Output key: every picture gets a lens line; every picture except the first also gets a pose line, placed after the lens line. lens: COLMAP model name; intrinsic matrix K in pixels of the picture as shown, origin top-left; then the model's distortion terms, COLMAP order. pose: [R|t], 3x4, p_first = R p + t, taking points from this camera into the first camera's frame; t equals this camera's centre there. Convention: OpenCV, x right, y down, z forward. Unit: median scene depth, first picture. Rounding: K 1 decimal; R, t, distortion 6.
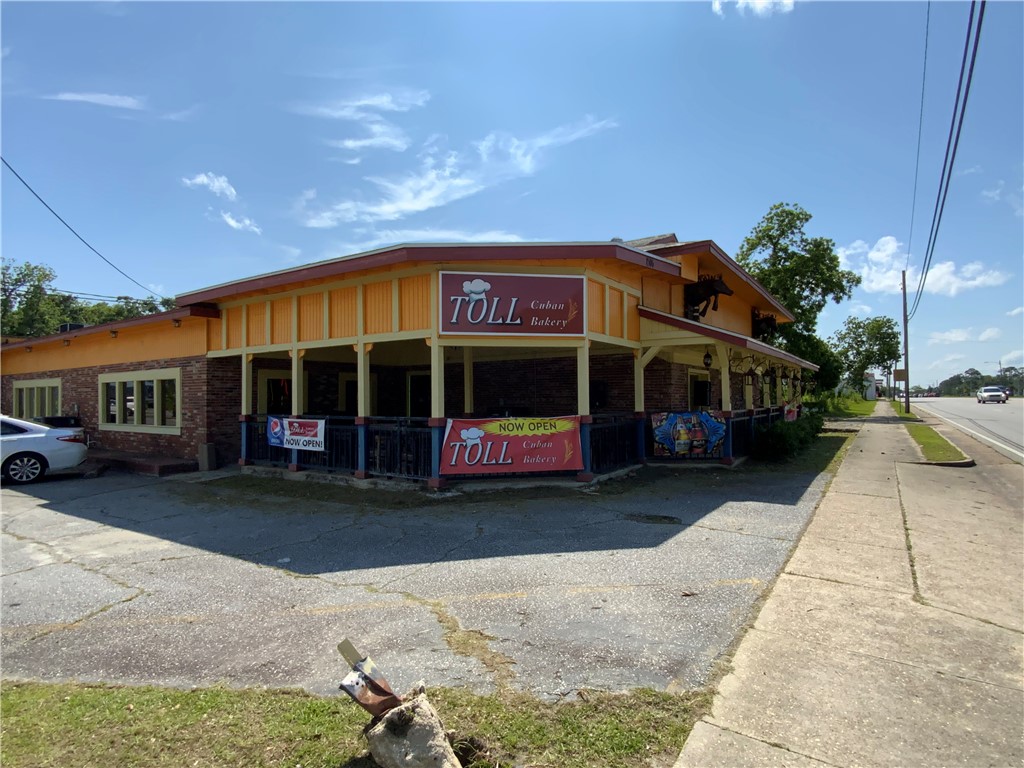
lens RADIAL K [[538.6, 0, 503.7], [0, 538.6, 384.7], [0, 0, 1]] dist [0.002106, -0.003442]
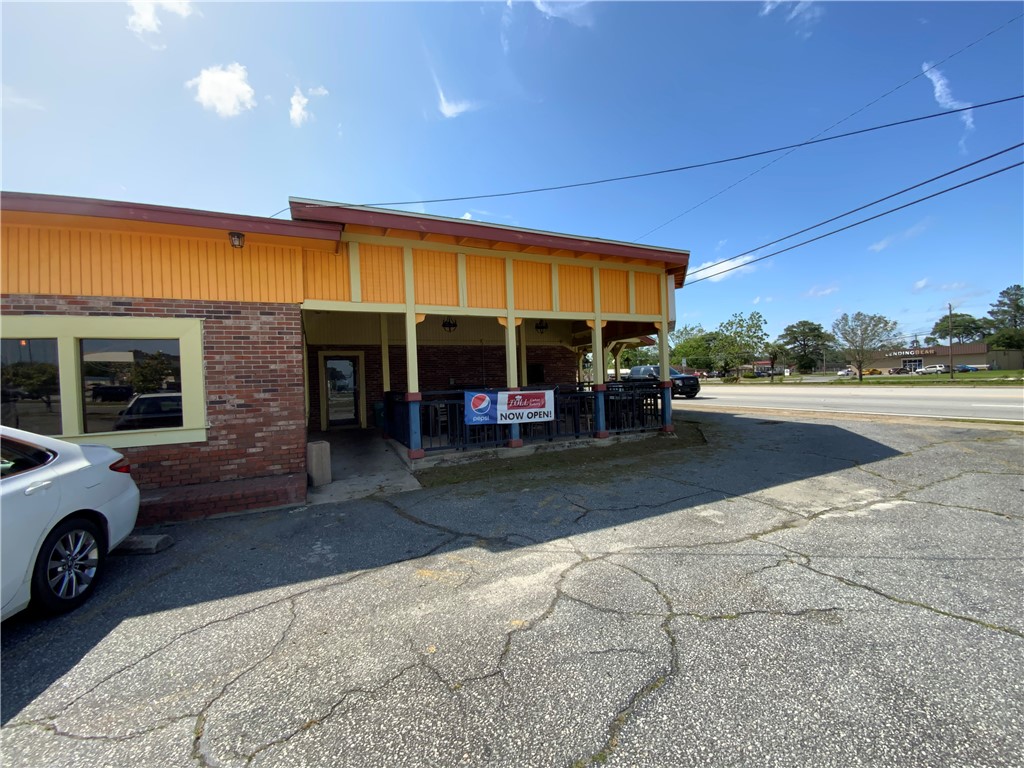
lens RADIAL K [[420.0, 0, 520.7], [0, 420.0, 389.9], [0, 0, 1]] dist [0.009252, -0.006863]
pose [[0.510258, -0.035129, 0.859303, -1.044450], [0.009221, 0.999331, 0.035378, 0.036865], [-0.859972, -0.010128, 0.510241, 0.645388]]
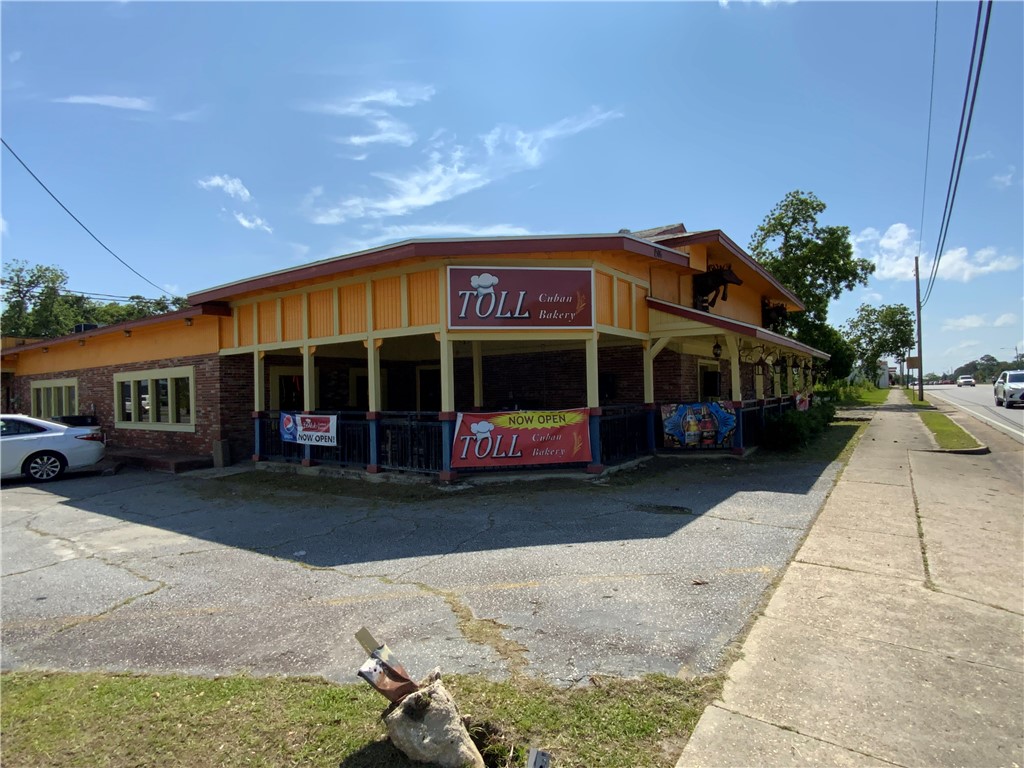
lens RADIAL K [[538.6, 0, 504.0], [0, 538.6, 383.0], [0, 0, 1]] dist [0.002106, -0.003442]
pose [[0.999768, -0.013982, -0.016373, -0.000230], [0.014128, 0.999861, 0.008843, 0.000141], [0.016247, -0.009072, 0.999827, -0.005555]]
